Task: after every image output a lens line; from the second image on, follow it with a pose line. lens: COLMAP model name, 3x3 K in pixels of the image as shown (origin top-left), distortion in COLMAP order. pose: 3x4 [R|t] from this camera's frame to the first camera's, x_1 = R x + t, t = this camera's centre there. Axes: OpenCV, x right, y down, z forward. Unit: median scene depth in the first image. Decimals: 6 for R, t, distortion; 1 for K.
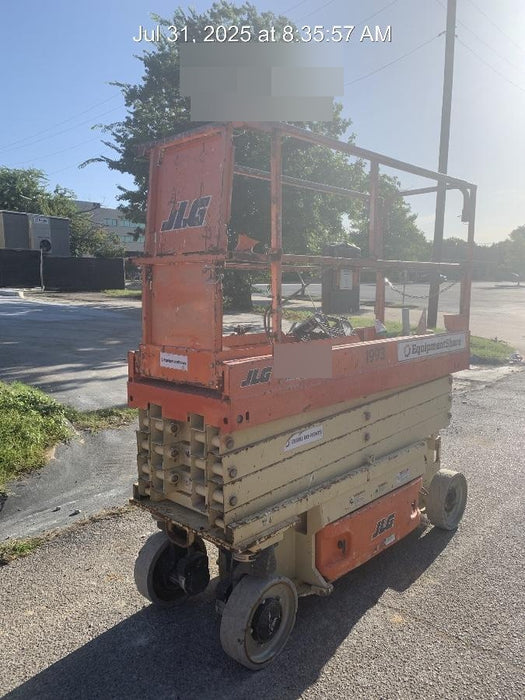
lens RADIAL K [[526.6, 0, 266.3], [0, 526.6, 363.2], [0, 0, 1]] dist [0.056016, -0.090045]
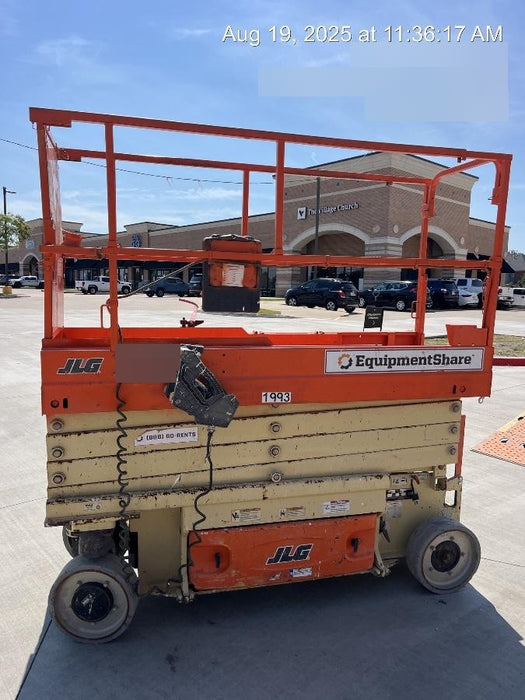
lens RADIAL K [[526.6, 0, 266.3], [0, 526.6, 363.2], [0, 0, 1]] dist [0.056016, -0.090045]
pose [[0.855774, 0.110806, -0.505344, 0.619673], [-0.102341, 0.993750, 0.044589, -0.048357], [0.507126, 0.013559, 0.861765, 0.217572]]
